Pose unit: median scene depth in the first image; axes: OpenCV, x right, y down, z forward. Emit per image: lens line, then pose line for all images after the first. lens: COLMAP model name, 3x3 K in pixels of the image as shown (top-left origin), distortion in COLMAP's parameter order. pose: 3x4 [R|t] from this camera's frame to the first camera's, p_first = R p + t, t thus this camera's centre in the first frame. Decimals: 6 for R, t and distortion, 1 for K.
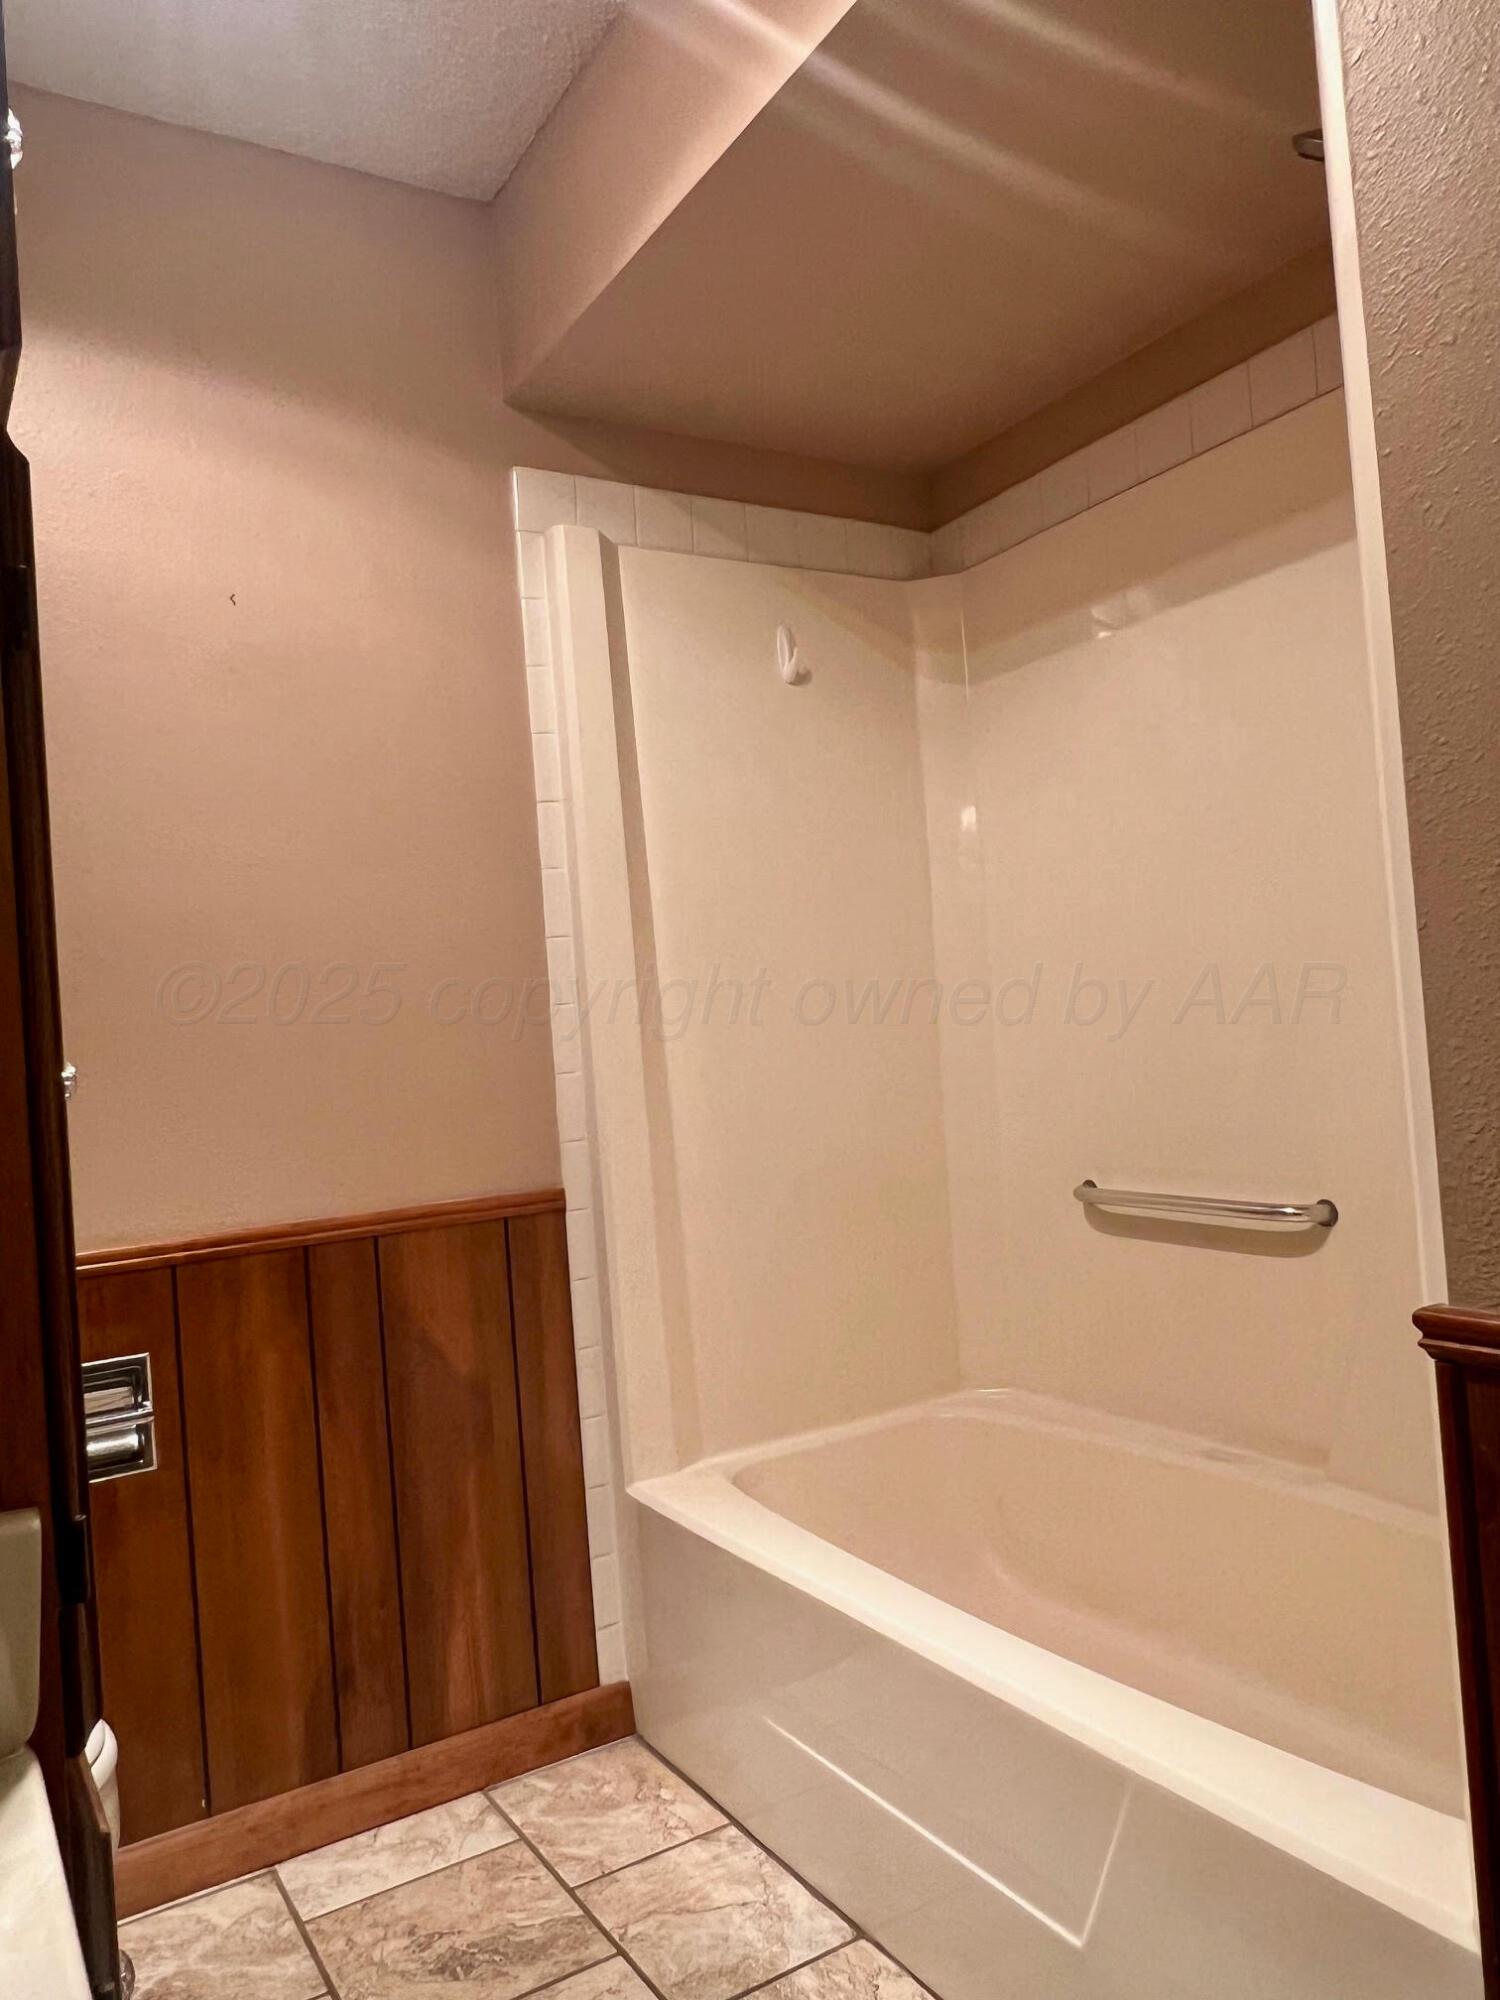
lens RADIAL K [[1408.8, 0, 750.0], [0, 1408.8, 1000.0], [0, 0, 1]] dist [-0.001672, 0.000142]
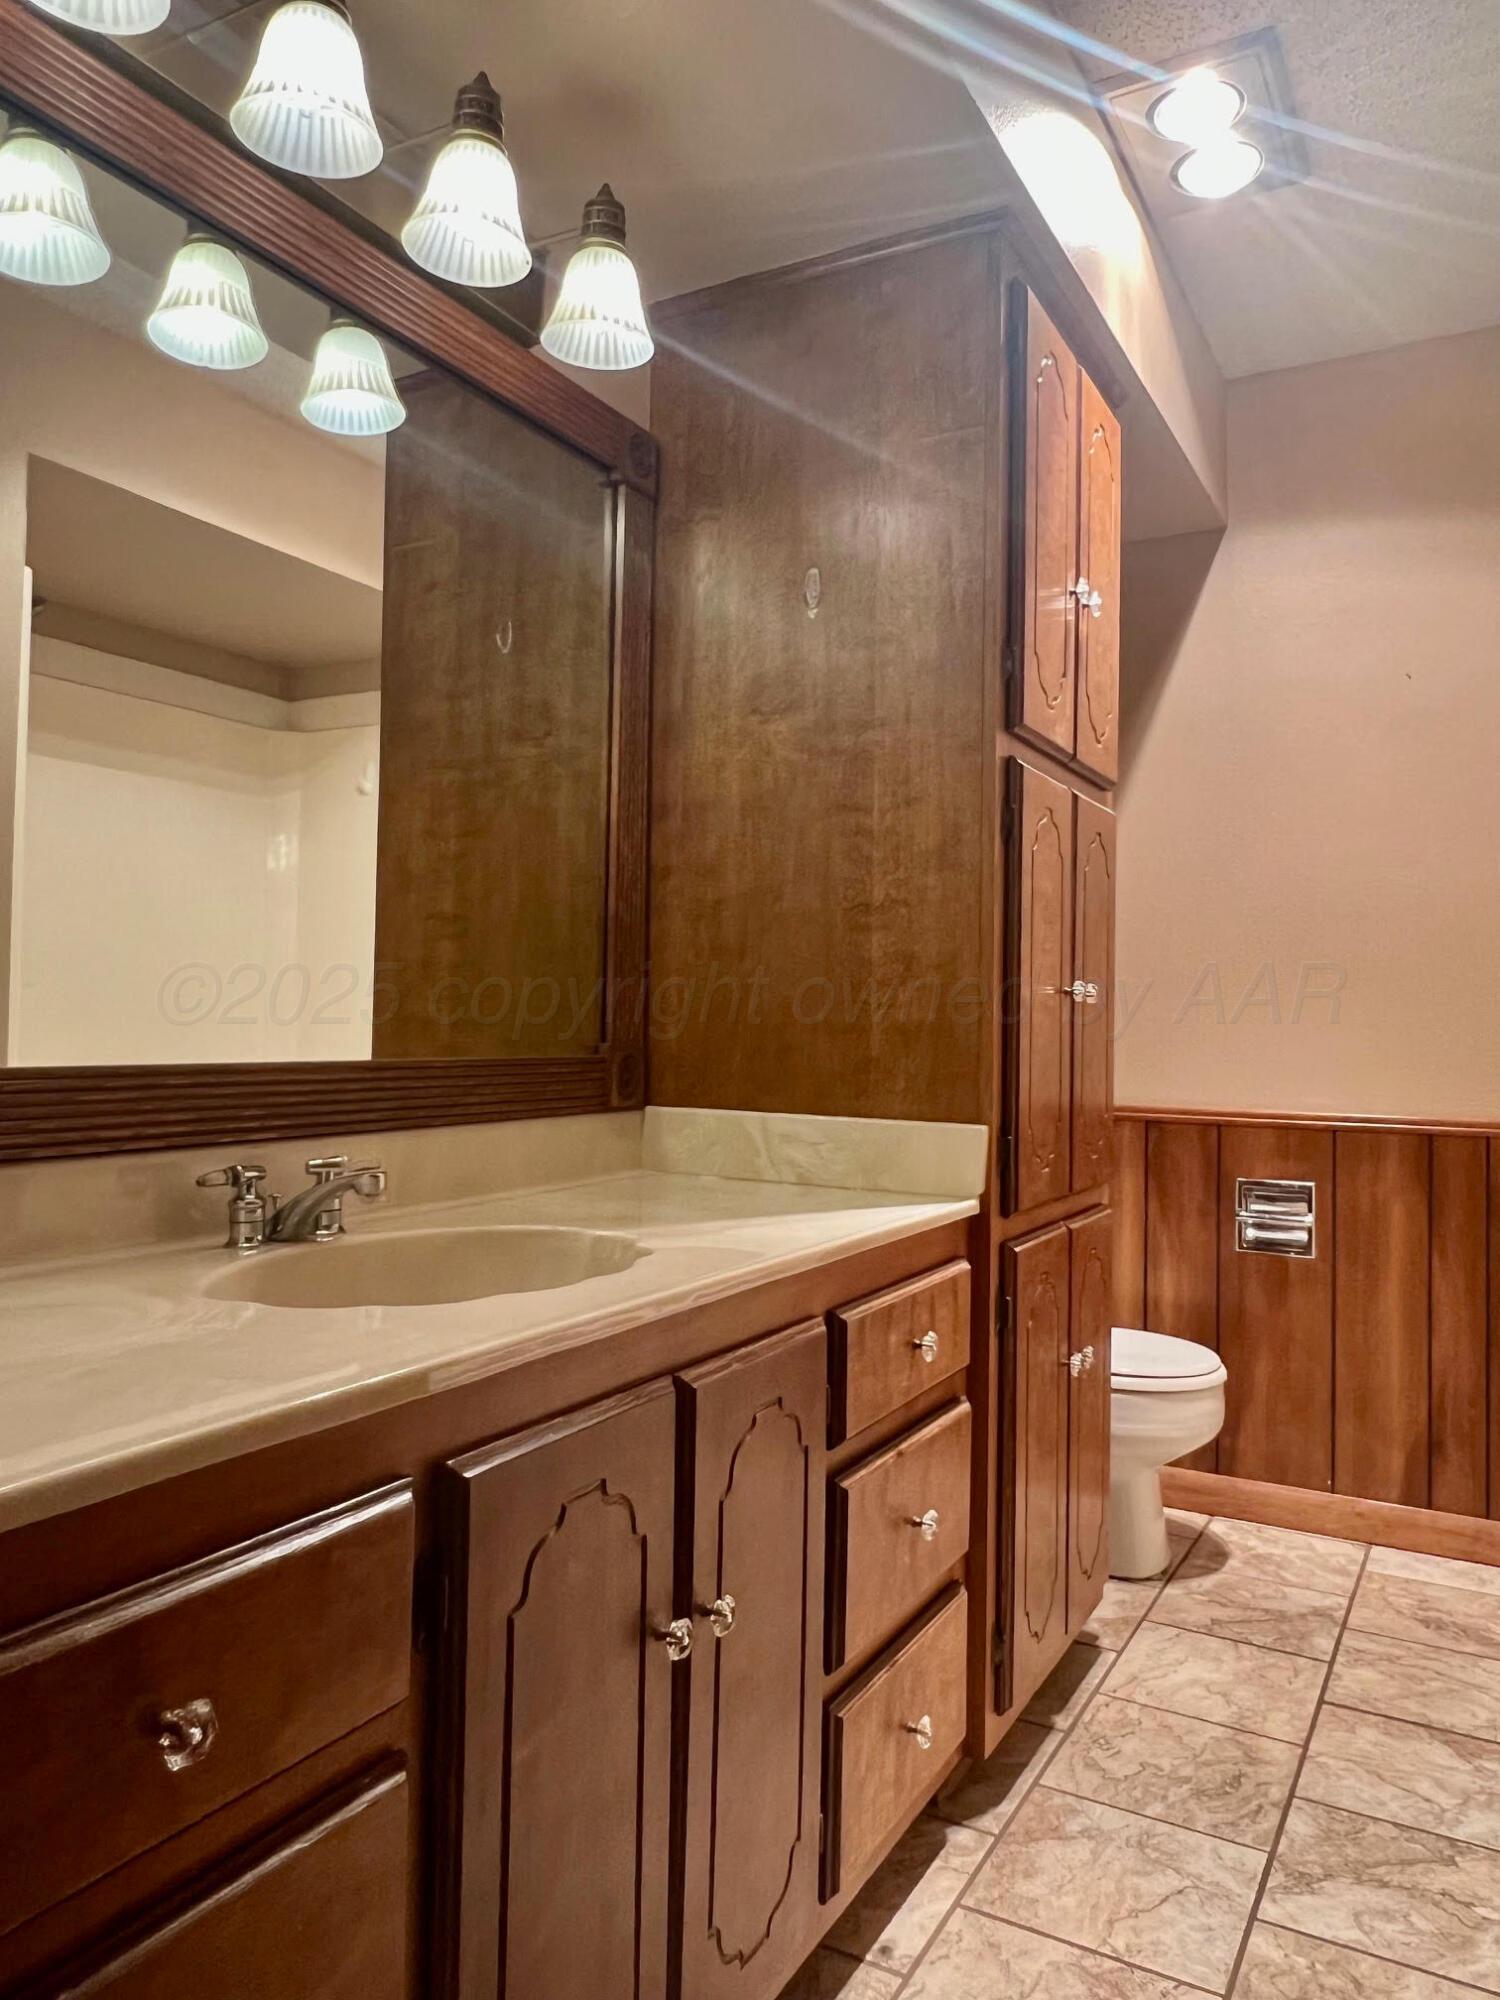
lens RADIAL K [[1408.8, 0, 750.0], [0, 1408.8, 1000.0], [0, 0, 1]] dist [-0.001672, 0.000142]
pose [[0.493087, 0.064858, -0.867559, 0.578604], [-0.030630, 0.997893, 0.057193, -0.018912], [0.869441, -0.001628, 0.494034, -0.292348]]
